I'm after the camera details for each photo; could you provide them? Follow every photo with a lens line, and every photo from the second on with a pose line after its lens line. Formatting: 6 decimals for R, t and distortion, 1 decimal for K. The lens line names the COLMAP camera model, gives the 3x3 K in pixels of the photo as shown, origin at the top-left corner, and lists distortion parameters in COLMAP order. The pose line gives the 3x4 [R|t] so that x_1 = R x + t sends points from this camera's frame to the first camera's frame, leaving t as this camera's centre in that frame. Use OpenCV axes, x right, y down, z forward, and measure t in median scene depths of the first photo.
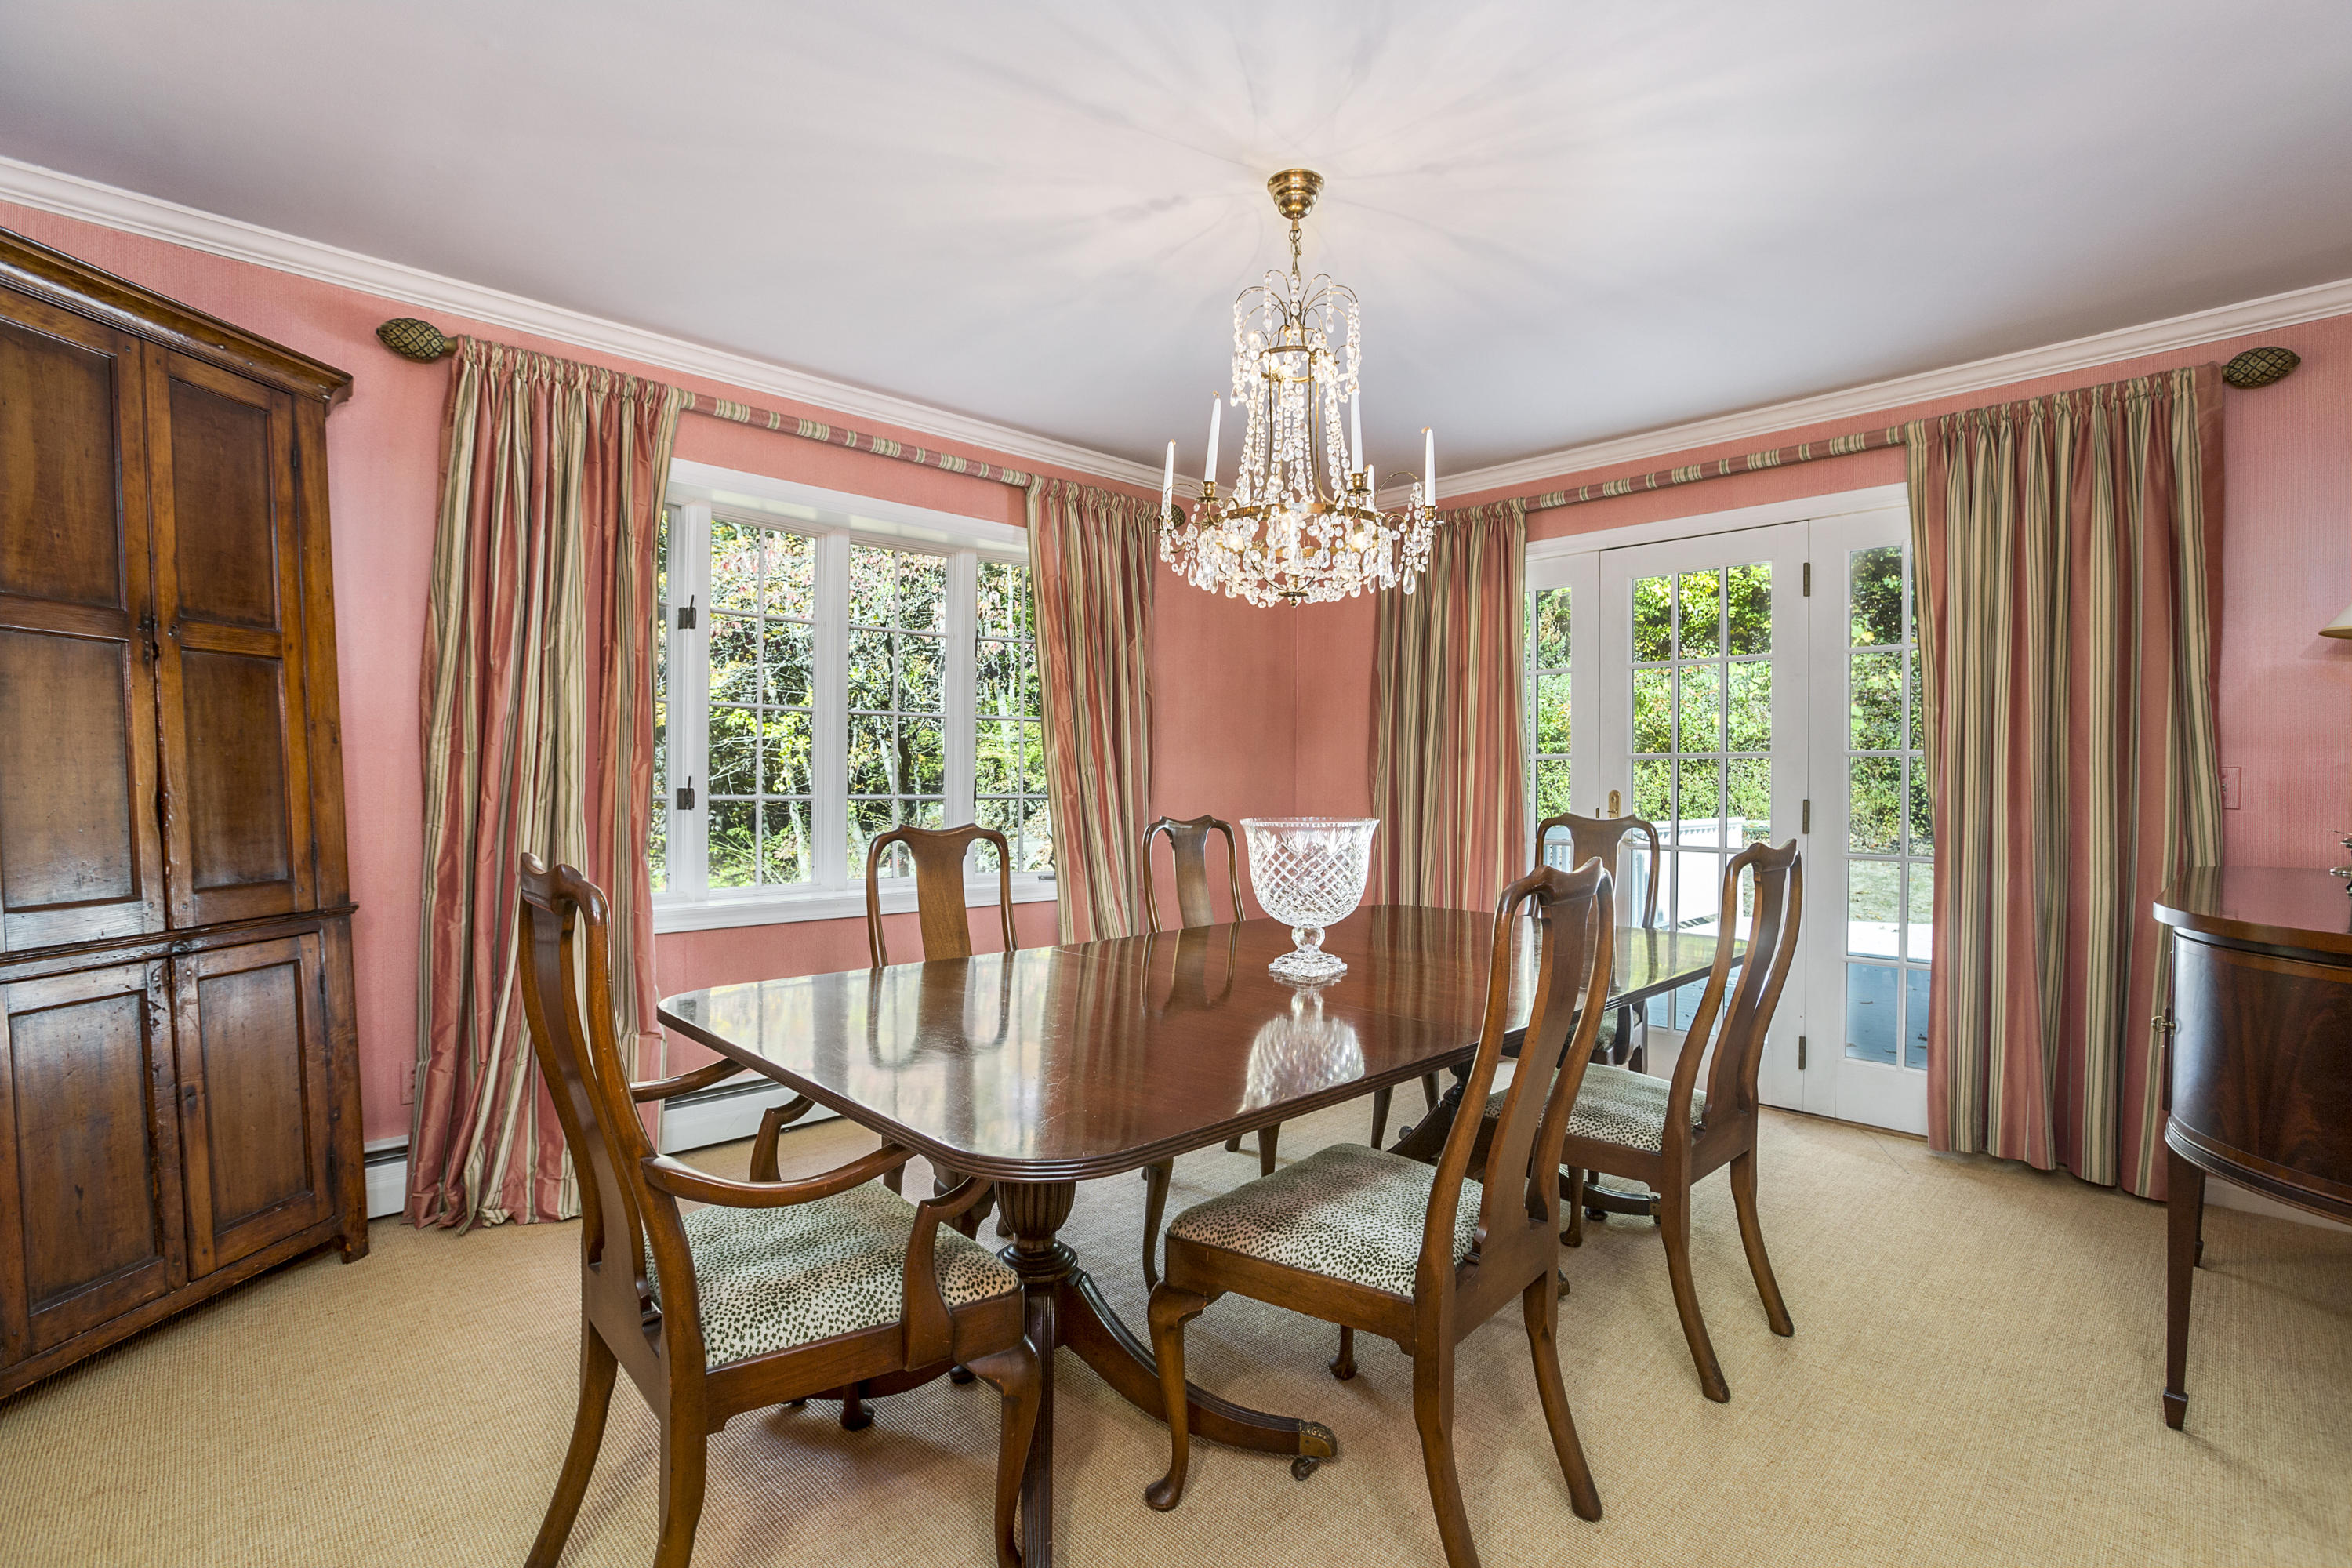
lens RADIAL K [[1088.4, 0, 1191.4], [0, 1088.4, 782.4], [0, 0, 1]] dist [-0.003345, 0.000420]
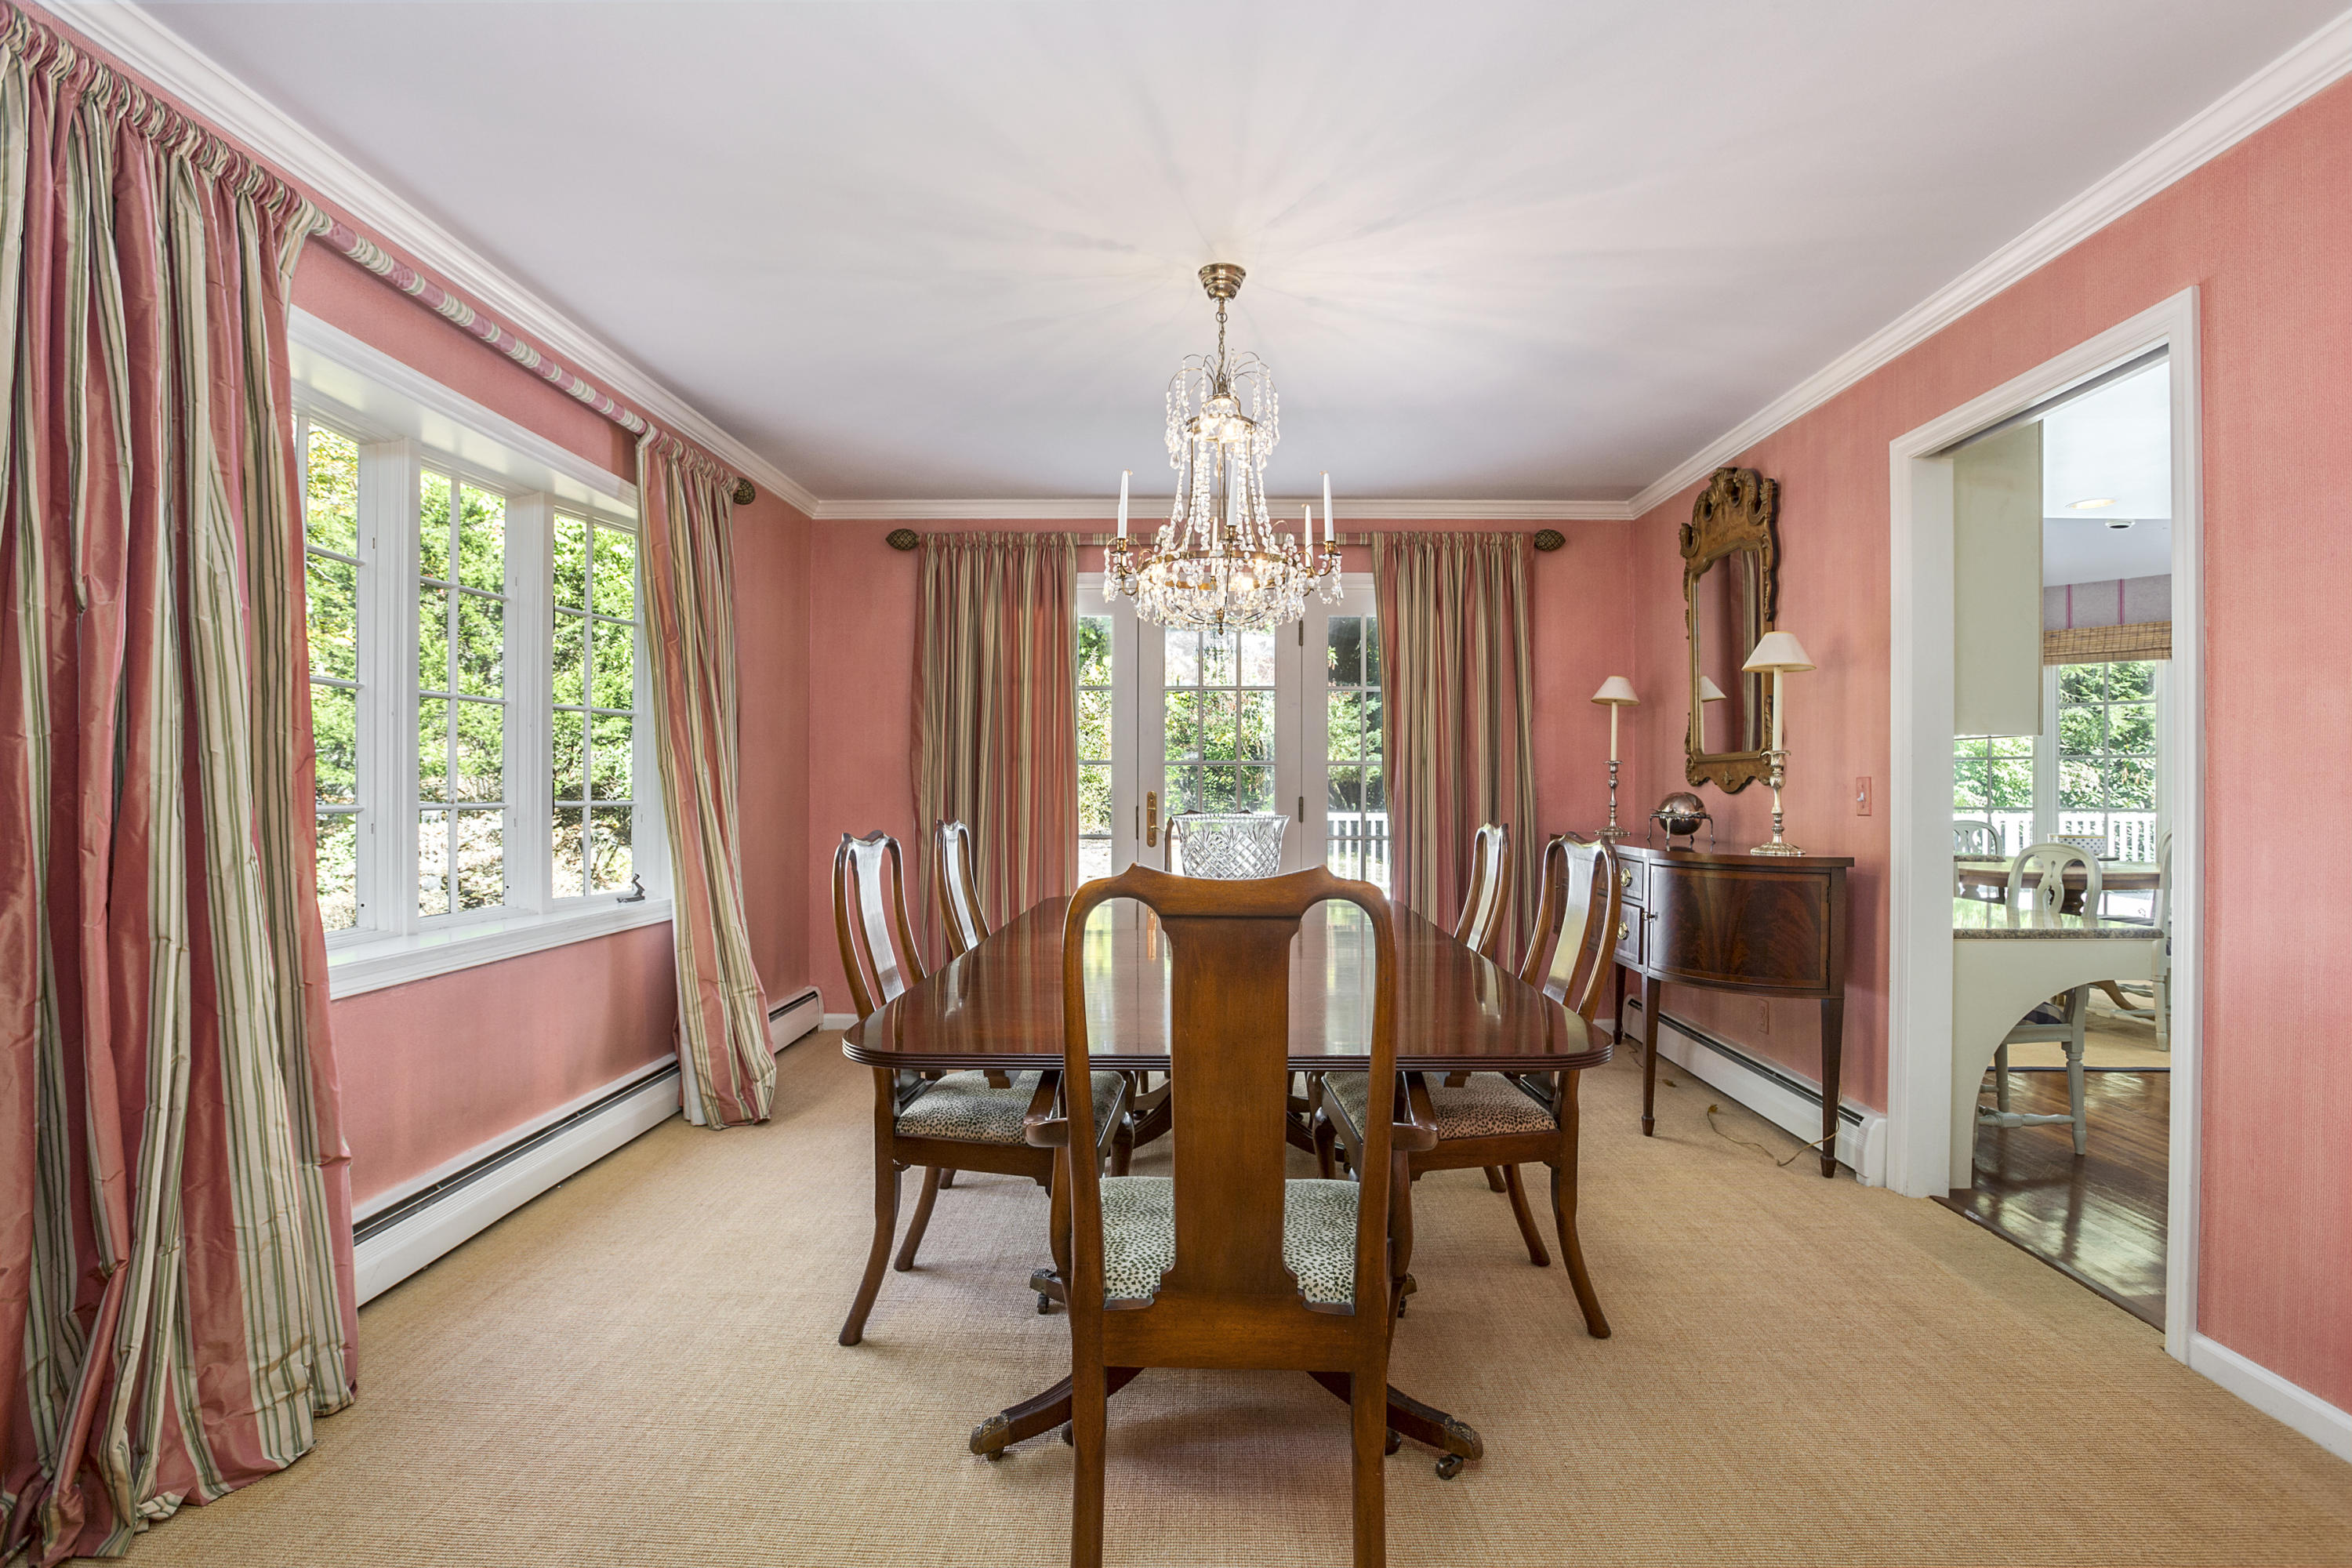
lens RADIAL K [[1088.4, 0, 1191.4], [0, 1088.4, 782.4], [0, 0, 1]] dist [-0.003345, 0.000420]
pose [[0.719844, -0.008470, 0.694084, -0.587147], [0.007748, 0.999961, 0.004168, -0.006574], [-0.694093, 0.002377, 0.719882, 0.142819]]
